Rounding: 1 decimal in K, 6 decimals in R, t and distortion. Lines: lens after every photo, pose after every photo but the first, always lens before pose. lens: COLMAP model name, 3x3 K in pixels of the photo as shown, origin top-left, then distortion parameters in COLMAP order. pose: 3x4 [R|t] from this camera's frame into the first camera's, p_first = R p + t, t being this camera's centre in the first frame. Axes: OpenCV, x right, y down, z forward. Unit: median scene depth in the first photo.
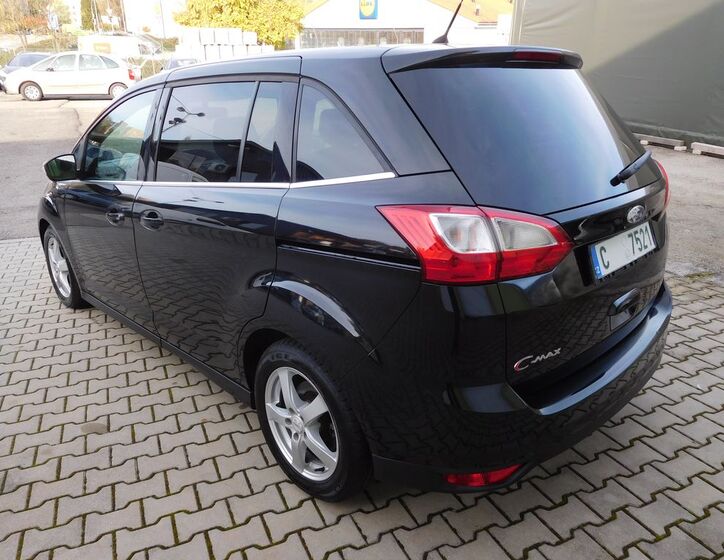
lens RADIAL K [[553.8, 0, 362.0], [0, 553.8, 280.0], [0, 0, 1]] dist [-0.017189, 0.014049]
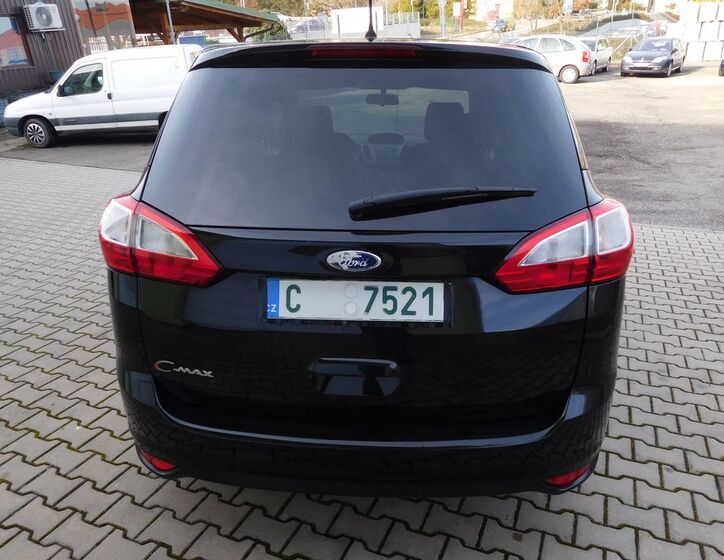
lens RADIAL K [[553.8, 0, 362.0], [0, 553.8, 280.0], [0, 0, 1]] dist [-0.017189, 0.014049]
pose [[0.679328, 0.275631, -0.680104, 0.977444], [-0.254744, 0.957722, 0.133690, -0.187772], [0.688199, 0.082433, 0.720823, 0.420168]]
